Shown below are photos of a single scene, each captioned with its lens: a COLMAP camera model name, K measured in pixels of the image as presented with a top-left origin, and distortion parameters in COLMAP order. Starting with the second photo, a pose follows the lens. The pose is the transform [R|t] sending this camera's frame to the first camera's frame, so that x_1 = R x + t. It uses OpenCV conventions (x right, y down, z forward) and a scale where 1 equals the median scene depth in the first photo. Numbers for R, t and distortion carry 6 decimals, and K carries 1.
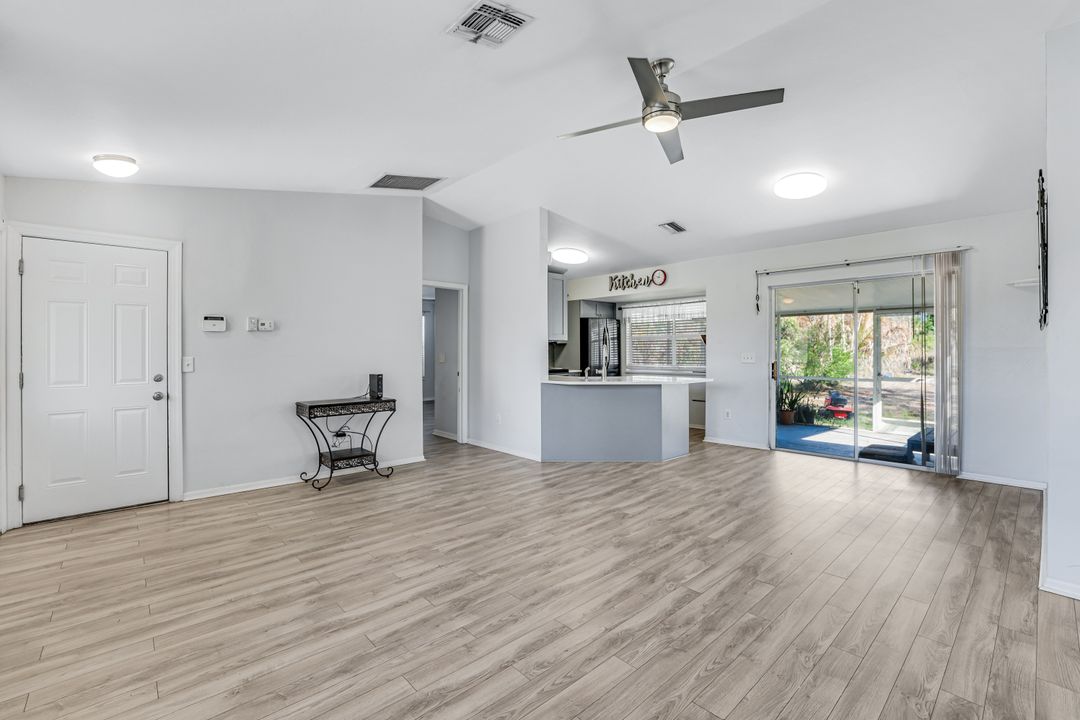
lens RADIAL K [[468.9, 0, 539.3], [0, 468.9, 345.7], [0, 0, 1]] dist [-0.061378, 0.027034]
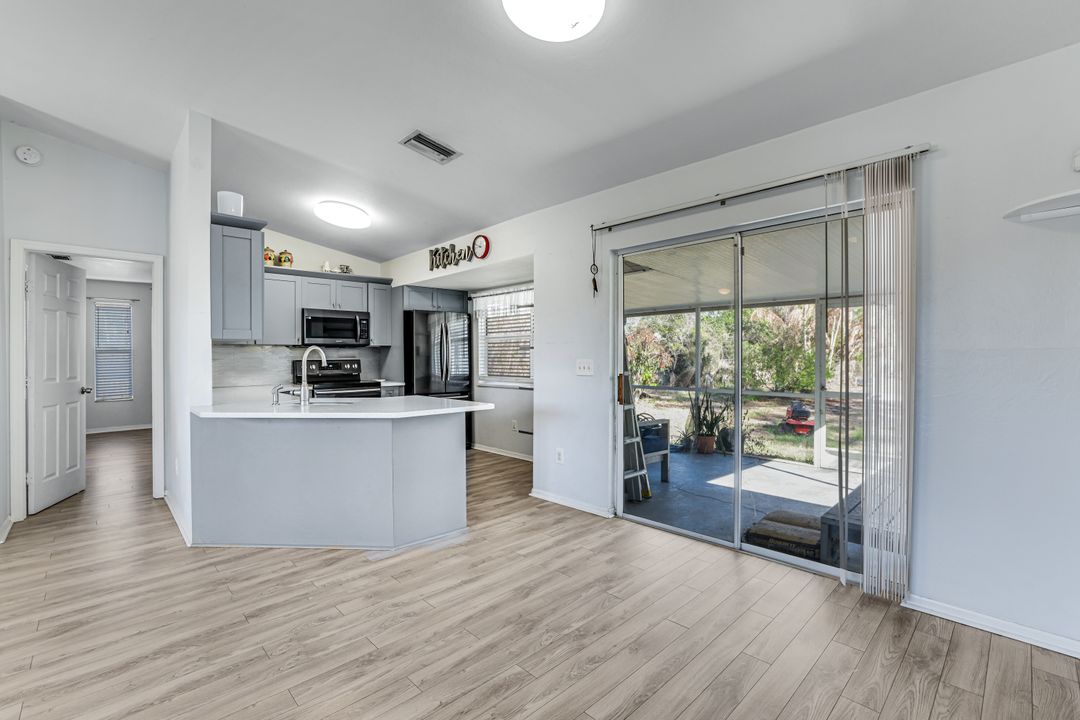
lens RADIAL K [[477.9, 0, 530.4], [0, 477.9, 351.7], [0, 0, 1]] dist [-0.041835, 0.016725]
pose [[0.999813, -0.002333, 0.019218, 0.394239], [0.002315, 0.999997, 0.000944, 0.005727], [-0.019221, -0.000899, 0.999815, 0.388551]]
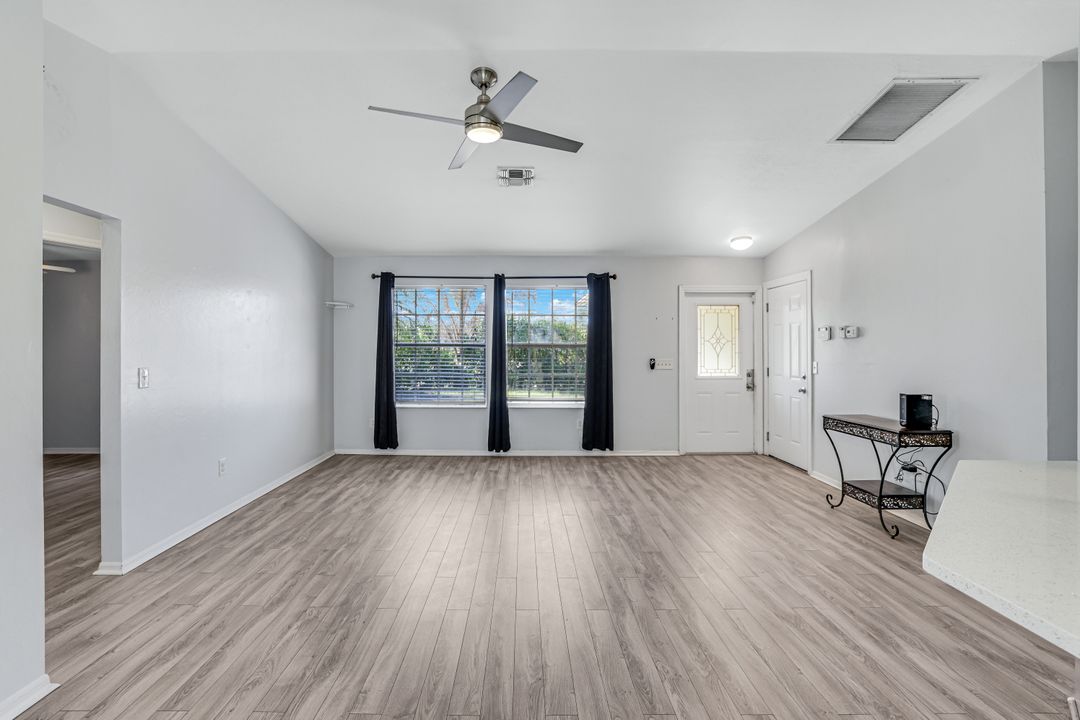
lens RADIAL K [[477.9, 0, 530.4], [0, 477.9, 351.7], [0, 0, 1]] dist [-0.041835, 0.016725]
pose [[-0.661567, 0.006755, -0.749856, 0.486091], [0.006311, 0.999974, 0.003441, -0.008485], [0.749860, -0.002456, -0.661592, 0.883575]]
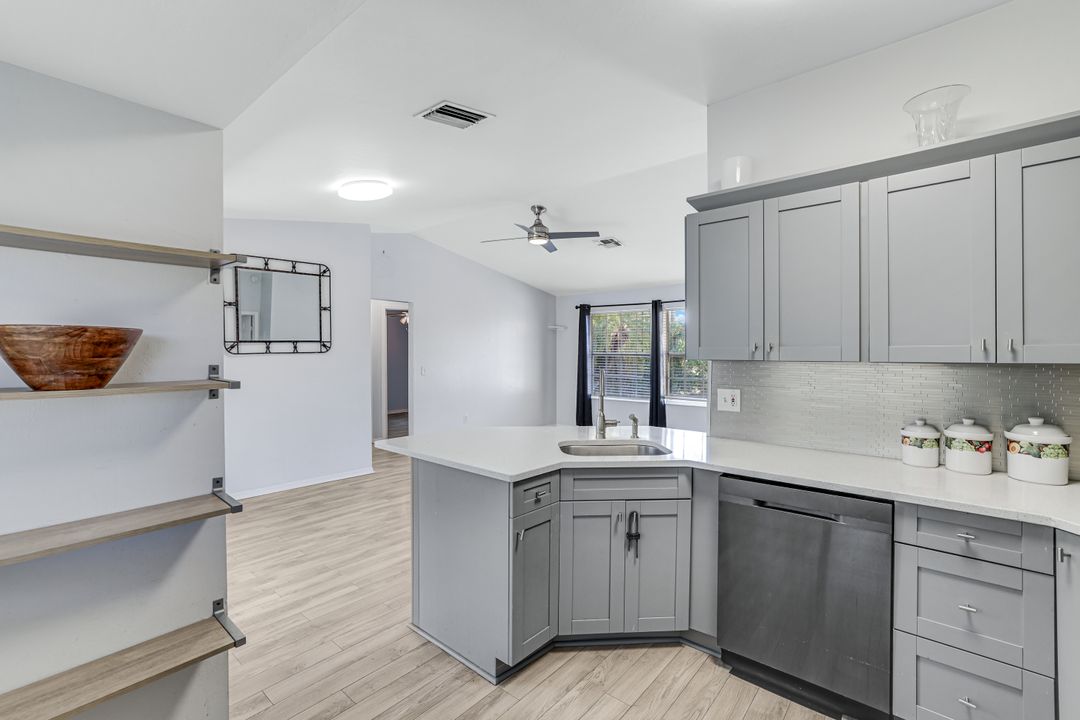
lens RADIAL K [[477.9, 0, 530.4], [0, 477.9, 351.7], [0, 0, 1]] dist [-0.041835, 0.016725]
pose [[-0.991874, 0.000712, -0.127223, 0.272457], [0.002129, 0.999937, -0.011007, -0.014229], [0.127207, -0.011189, -0.991813, 1.423532]]
